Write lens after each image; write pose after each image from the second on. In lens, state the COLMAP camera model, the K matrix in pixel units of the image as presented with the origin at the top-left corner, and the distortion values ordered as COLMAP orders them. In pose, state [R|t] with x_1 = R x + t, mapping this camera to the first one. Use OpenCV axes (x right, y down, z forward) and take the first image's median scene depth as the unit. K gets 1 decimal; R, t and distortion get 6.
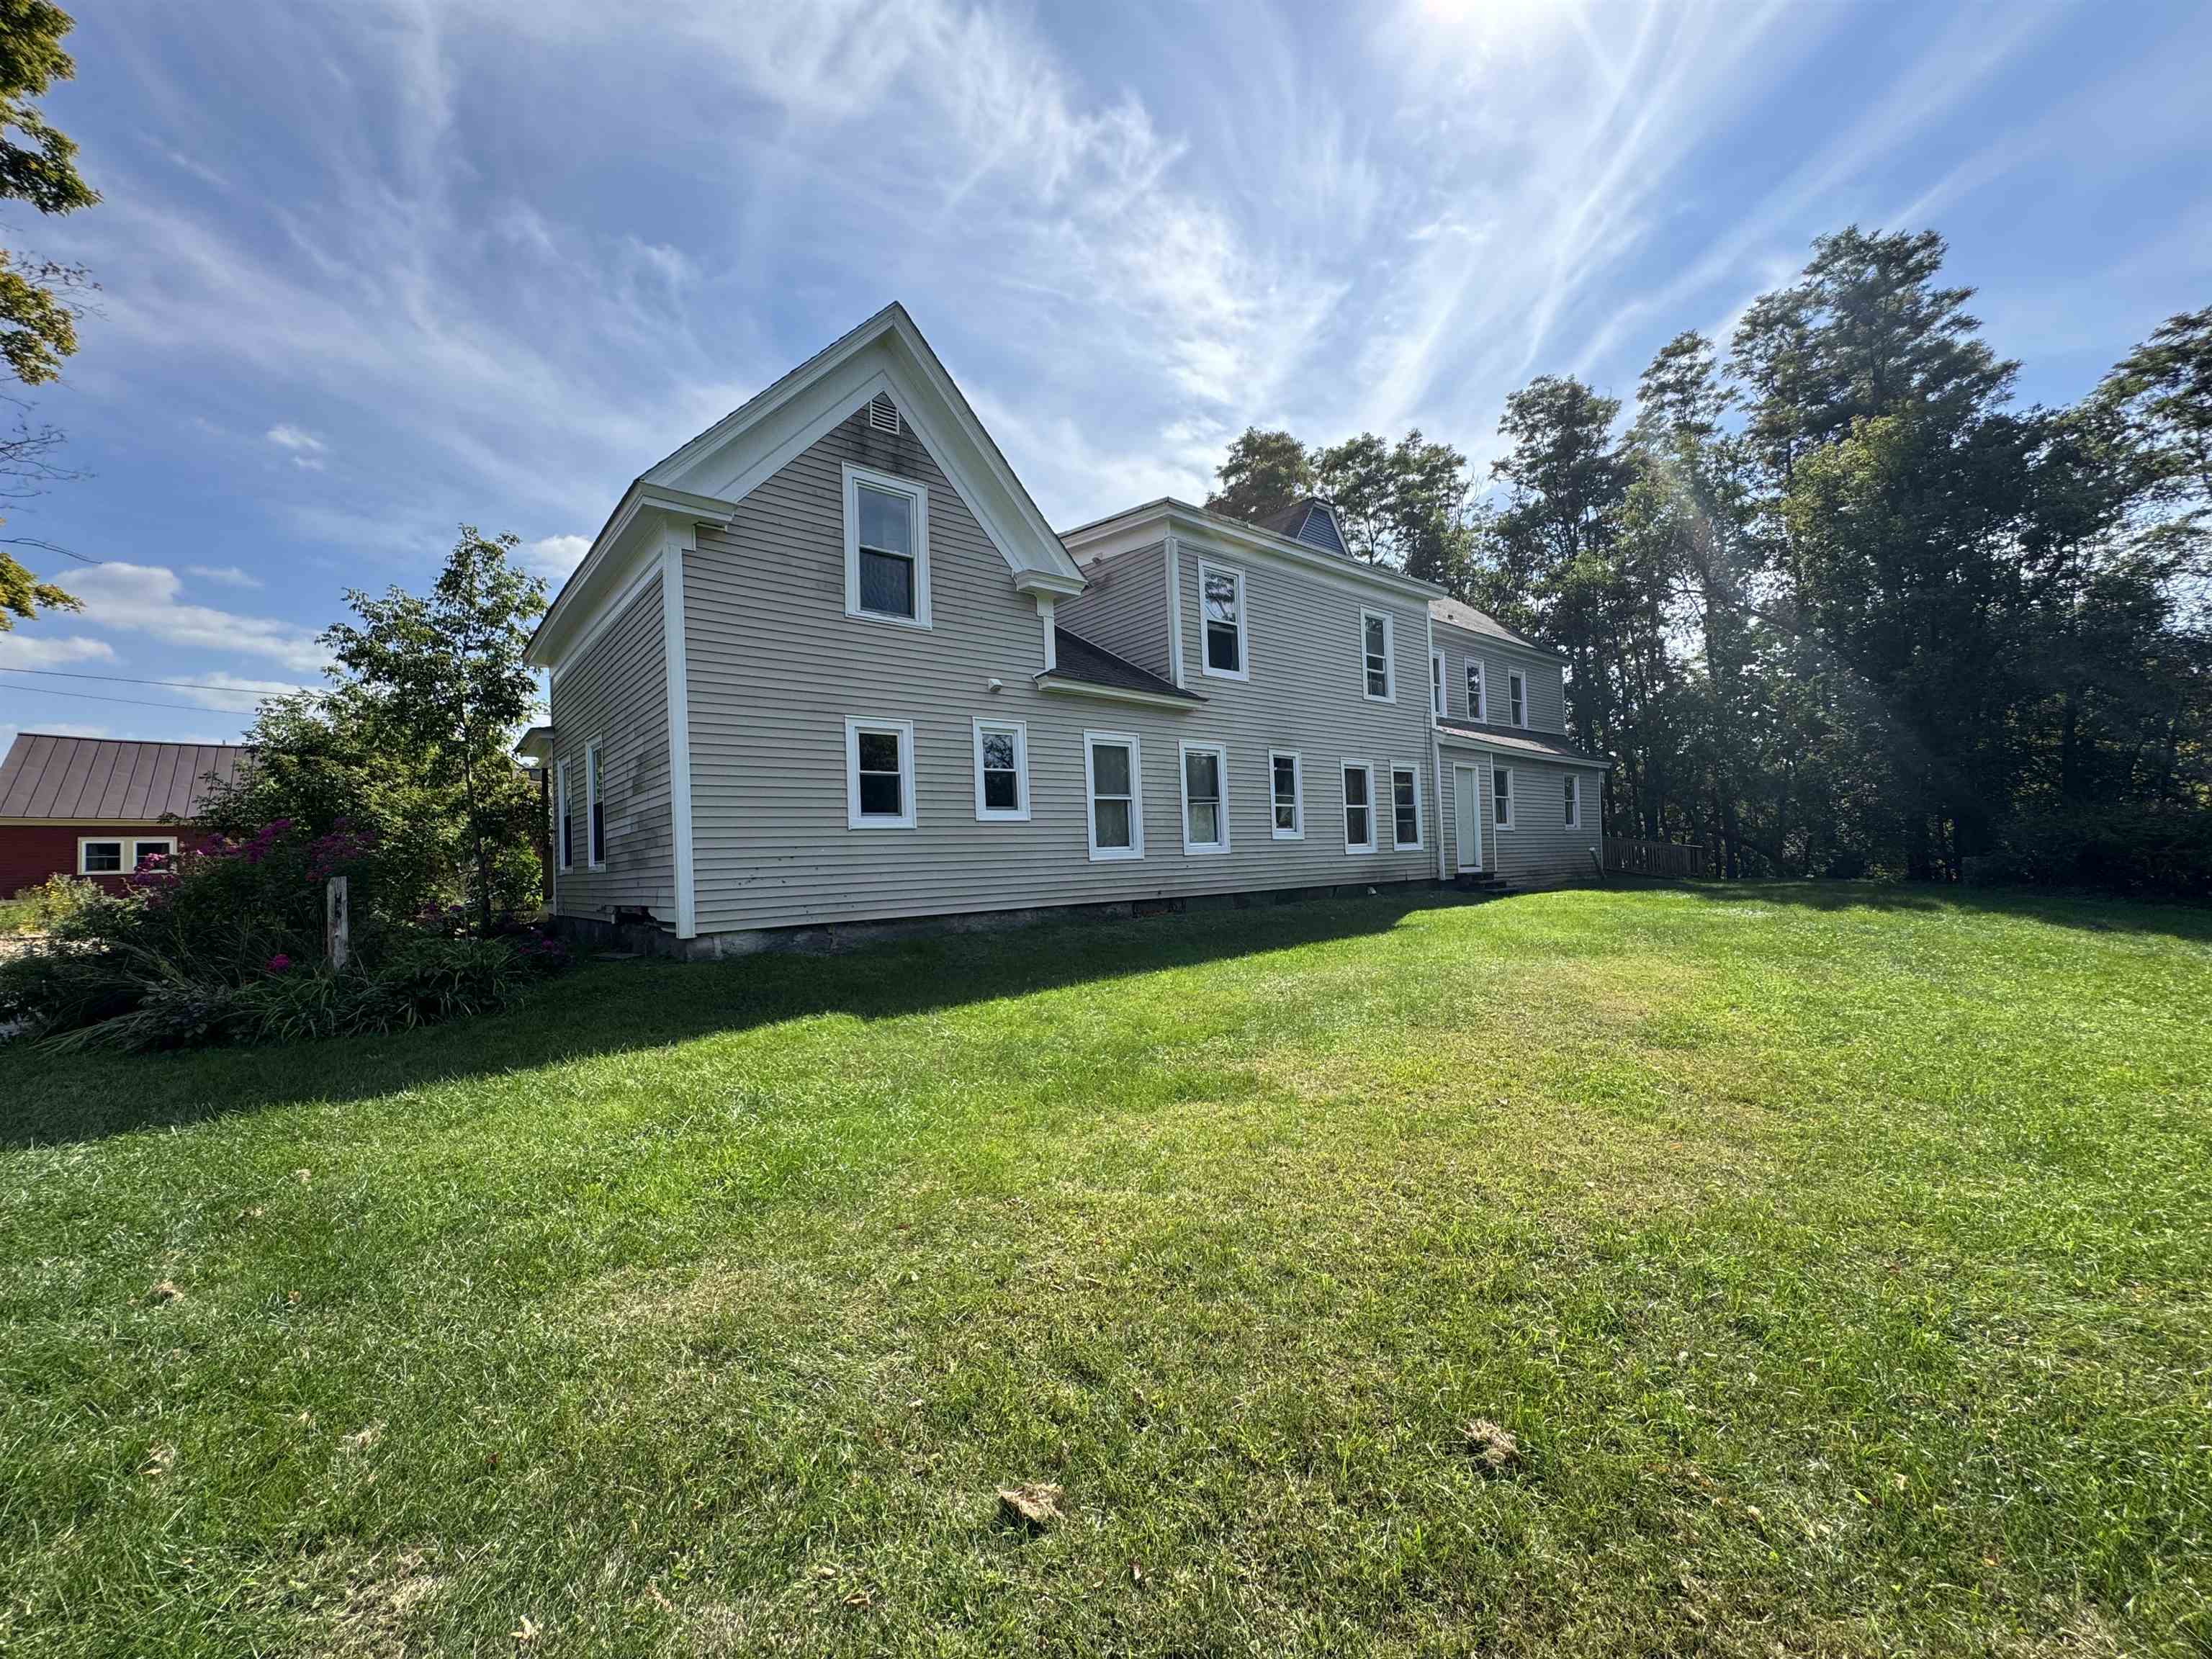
lens RADIAL K [[881.1, 0, 1106.2], [0, 881.1, 831.6], [0, 0, 1]] dist [-0.001324, -0.000246]
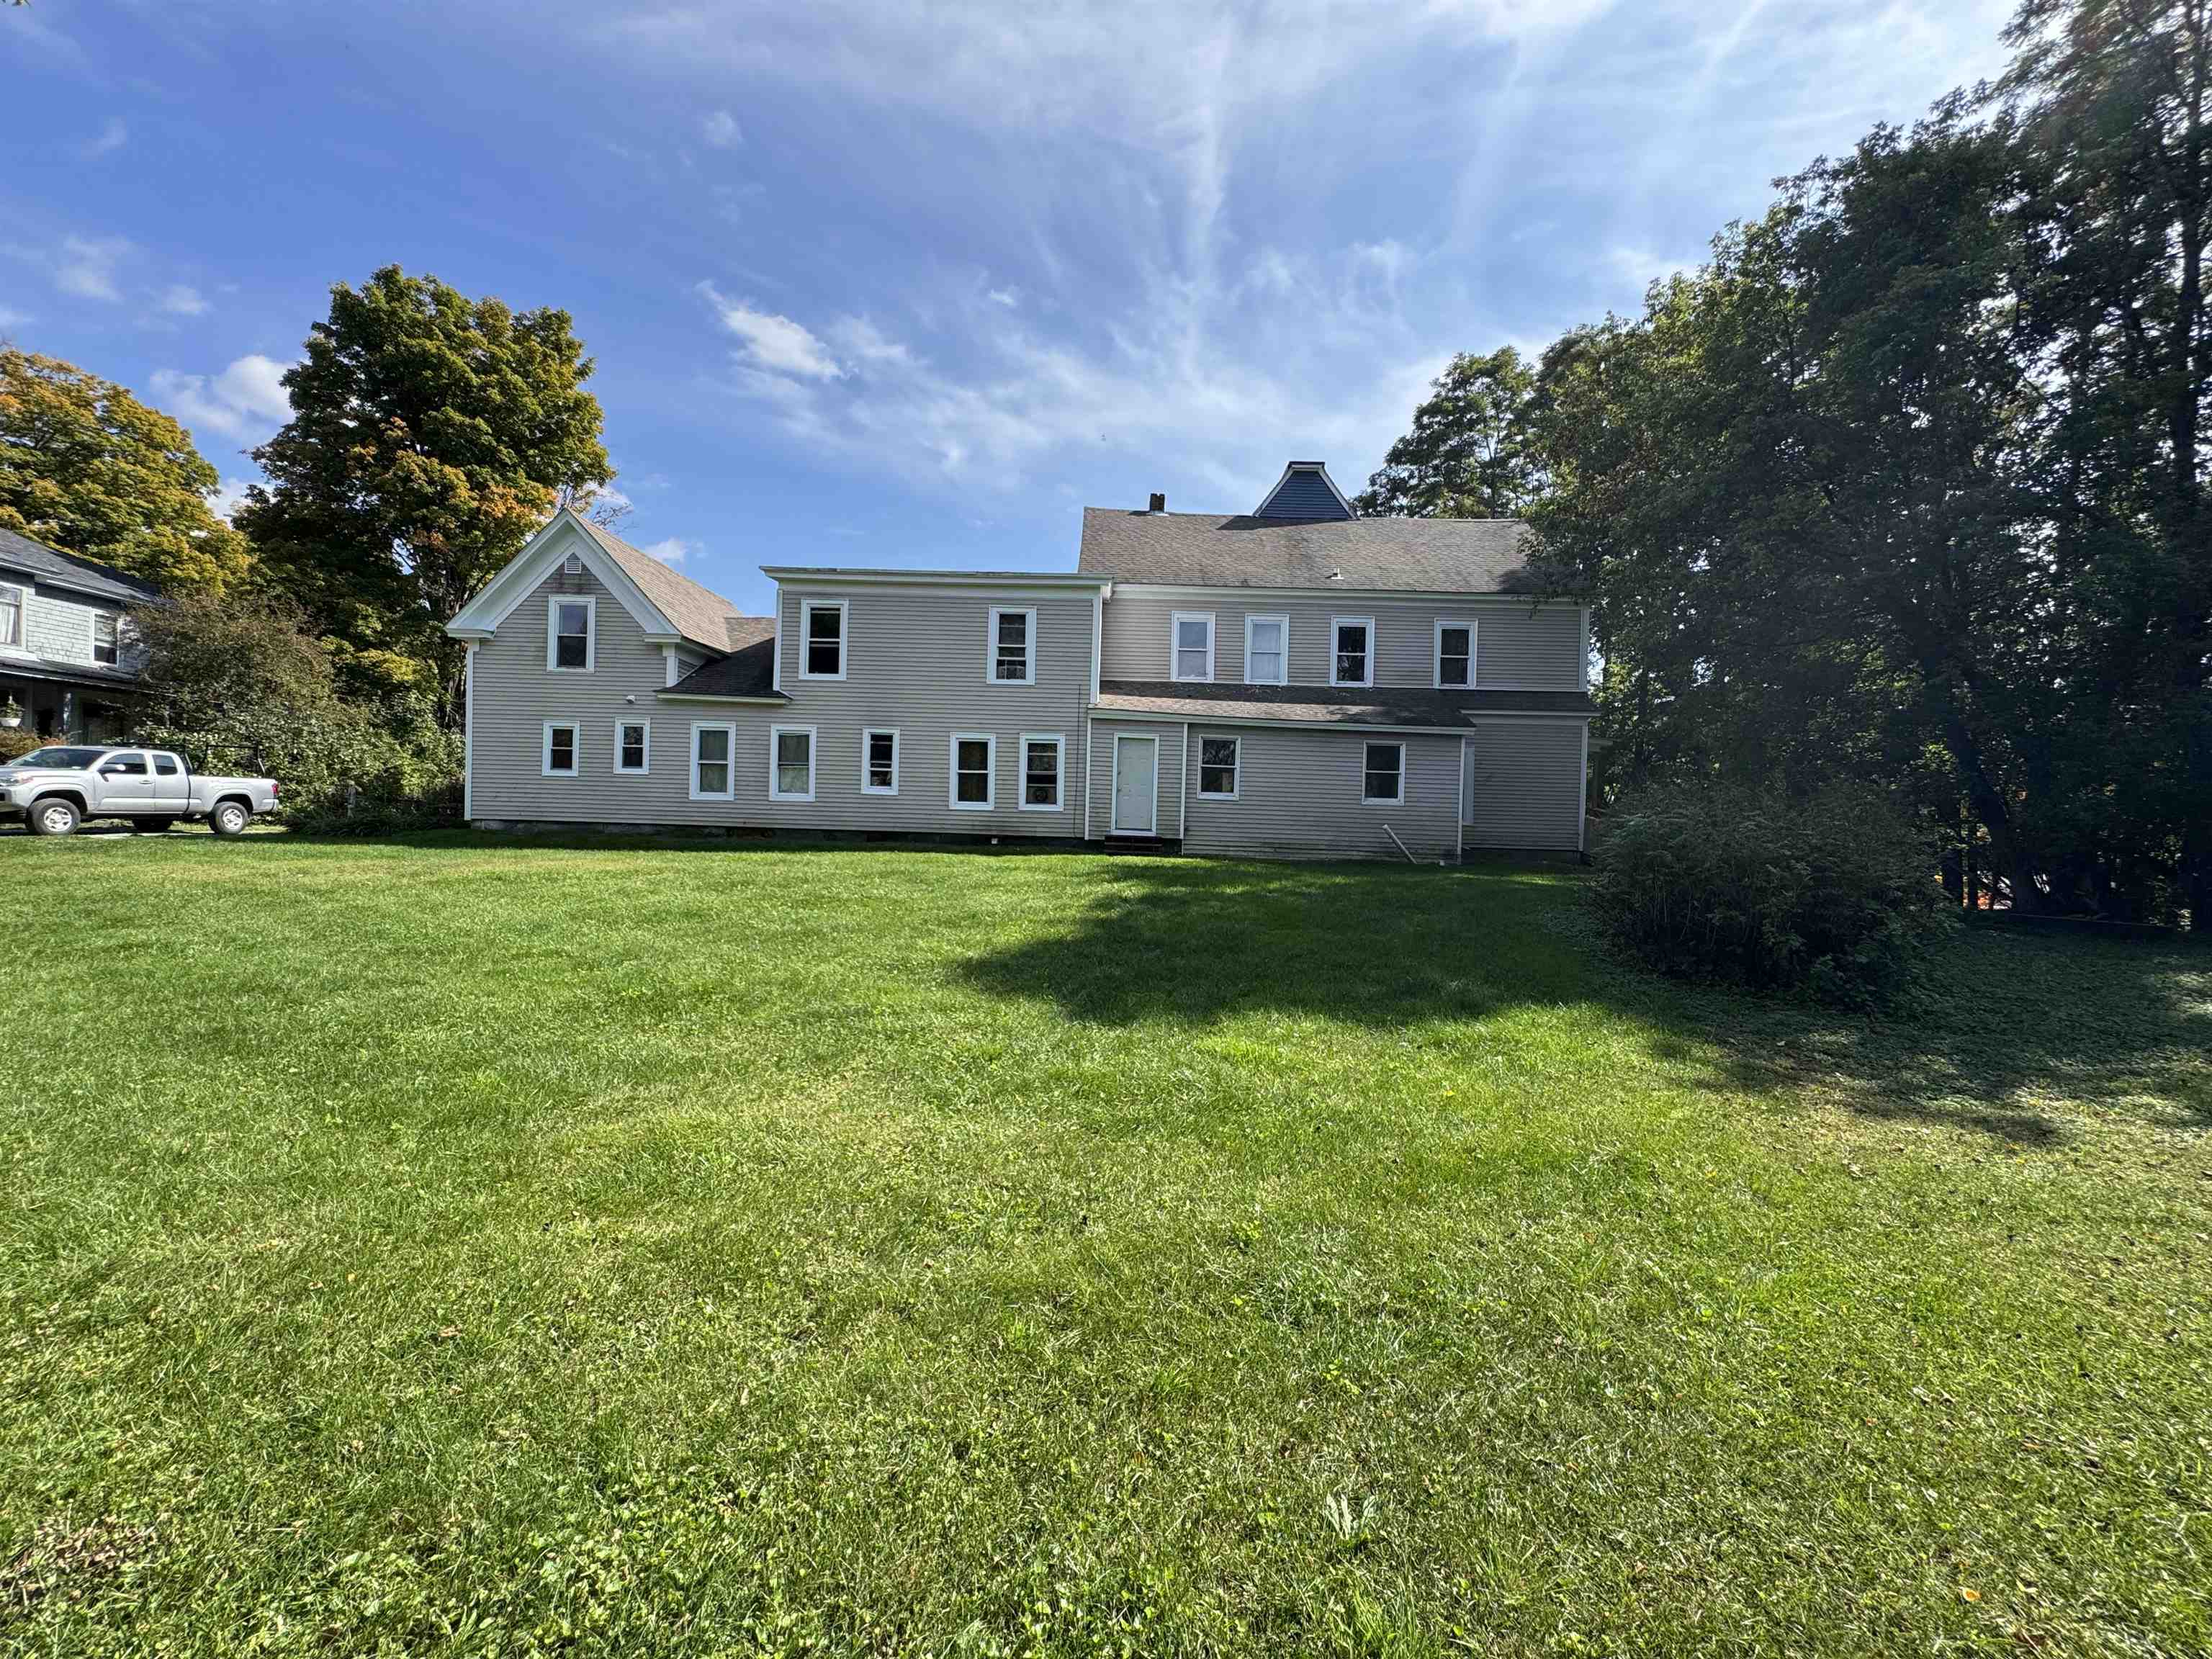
lens RADIAL K [[881.1, 0, 1106.2], [0, 881.1, 831.6], [0, 0, 1]] dist [-0.001324, -0.000246]
pose [[0.747784, 0.059653, -0.661256, 1.520219], [-0.034719, 0.998106, 0.050779, -0.016719], [0.663033, -0.015013, 0.748439, 0.239038]]
